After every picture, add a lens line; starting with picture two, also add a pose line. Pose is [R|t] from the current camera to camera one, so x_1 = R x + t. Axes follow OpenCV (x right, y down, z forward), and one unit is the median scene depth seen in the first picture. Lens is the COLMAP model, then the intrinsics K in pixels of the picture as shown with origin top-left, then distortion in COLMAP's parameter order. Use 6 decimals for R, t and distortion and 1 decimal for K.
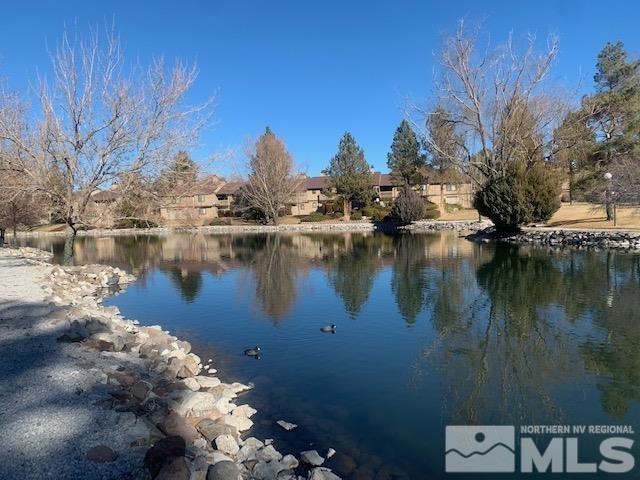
lens RADIAL K [[465.5, 0, 320.0], [0, 465.5, 240.0], [0, 0, 1]] dist [0.000328, -0.000626]
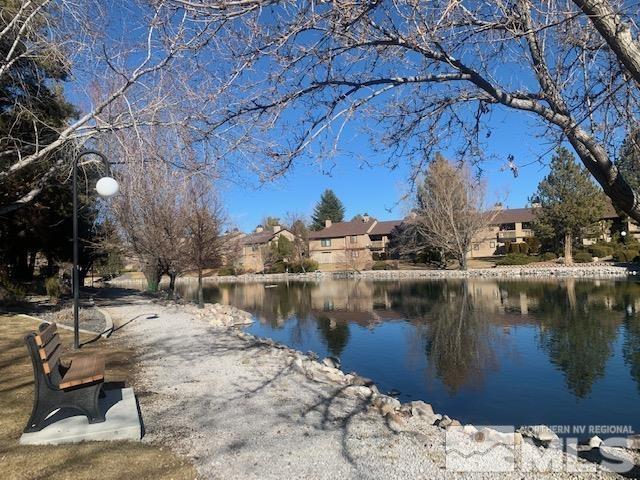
lens RADIAL K [[486.0, 0, 320.0], [0, 486.0, 240.0], [0, 0, 1]] dist [0.070028, -0.000122]
pose [[0.961483, -0.018027, -0.274273, -0.074235], [-0.007742, 0.995675, -0.092584, -0.002597], [0.274755, 0.091141, 0.957185, 0.114256]]
